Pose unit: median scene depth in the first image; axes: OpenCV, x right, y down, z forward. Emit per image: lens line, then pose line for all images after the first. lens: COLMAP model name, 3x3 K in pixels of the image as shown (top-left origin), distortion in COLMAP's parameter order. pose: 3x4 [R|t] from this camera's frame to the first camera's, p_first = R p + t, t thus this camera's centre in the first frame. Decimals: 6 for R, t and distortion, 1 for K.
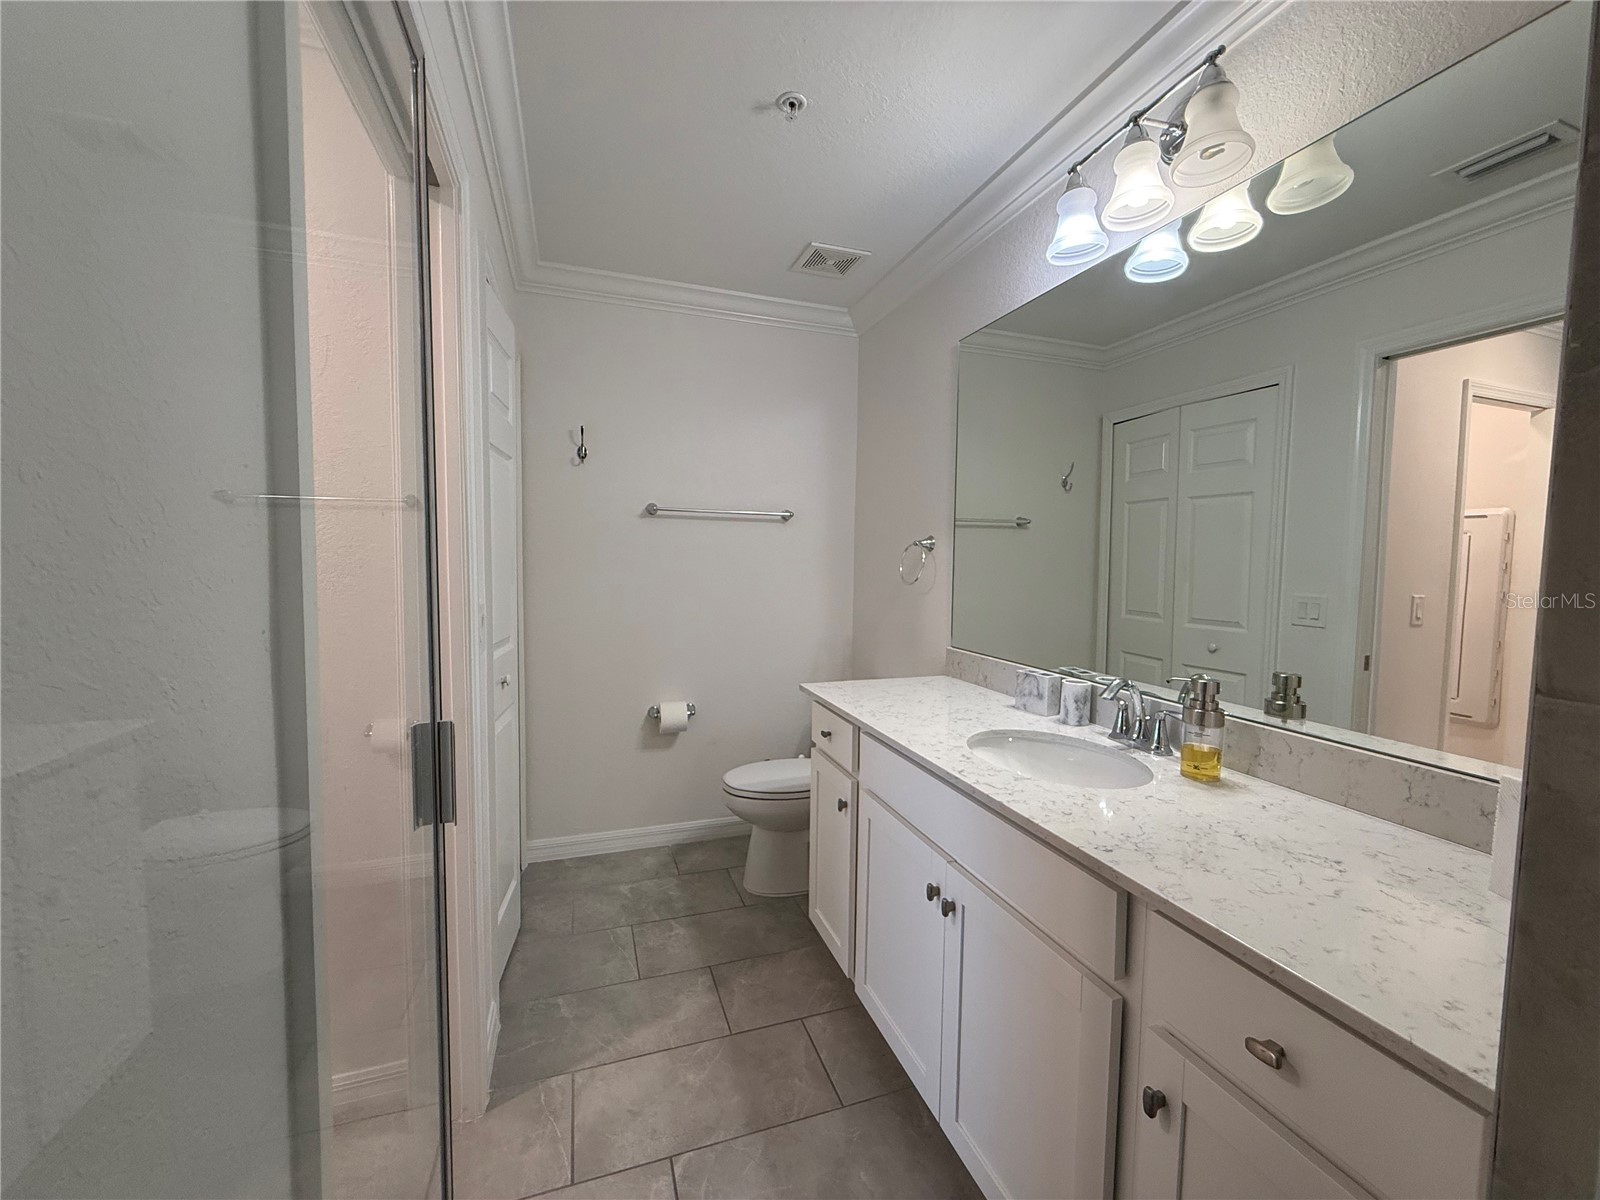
lens RADIAL K [[633.6, 0, 803.0], [0, 633.6, 598.6], [0, 0, 1]] dist [-0.000534, 0.000943]
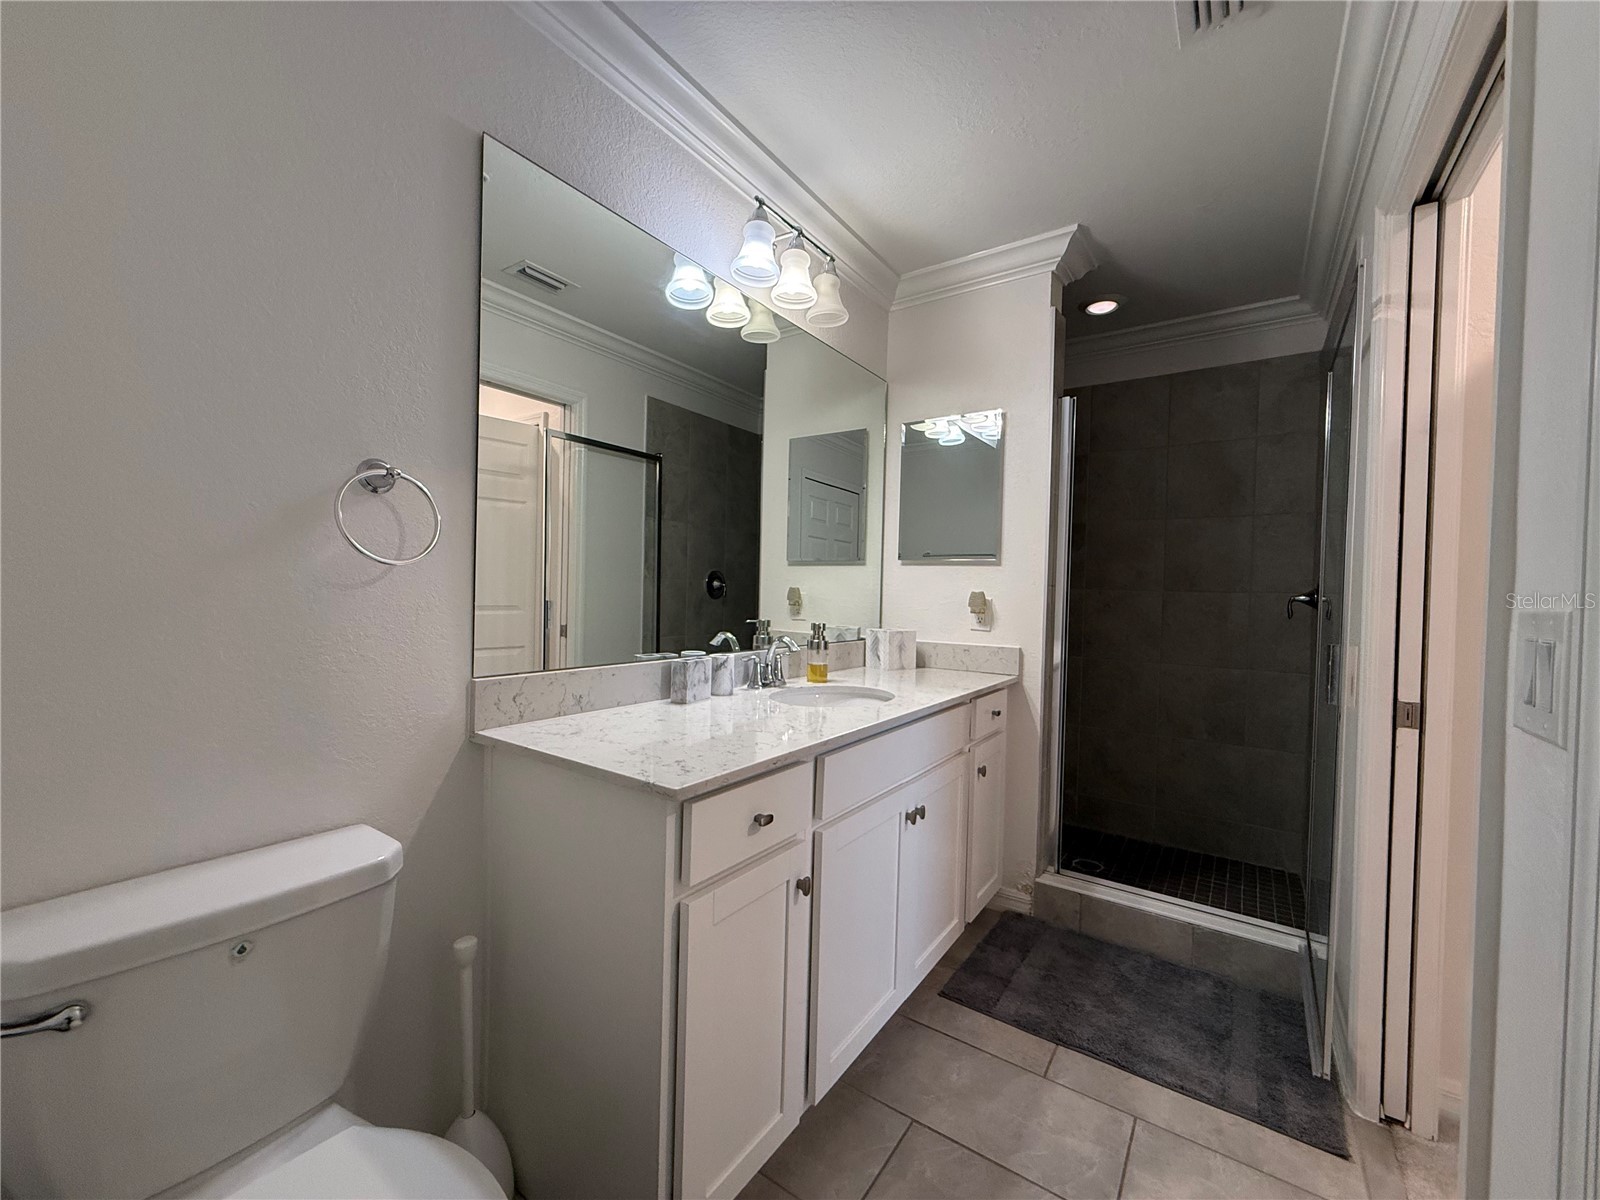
lens RADIAL K [[633.6, 0, 797.4], [0, 633.6, 596.2], [0, 0, 1]] dist [-0.000534, 0.000943]
pose [[-0.575262, -0.042397, 0.816869, -0.561702], [0.022549, 0.997454, 0.067650, -0.042547], [-0.817658, 0.057336, -0.572842, 1.599375]]
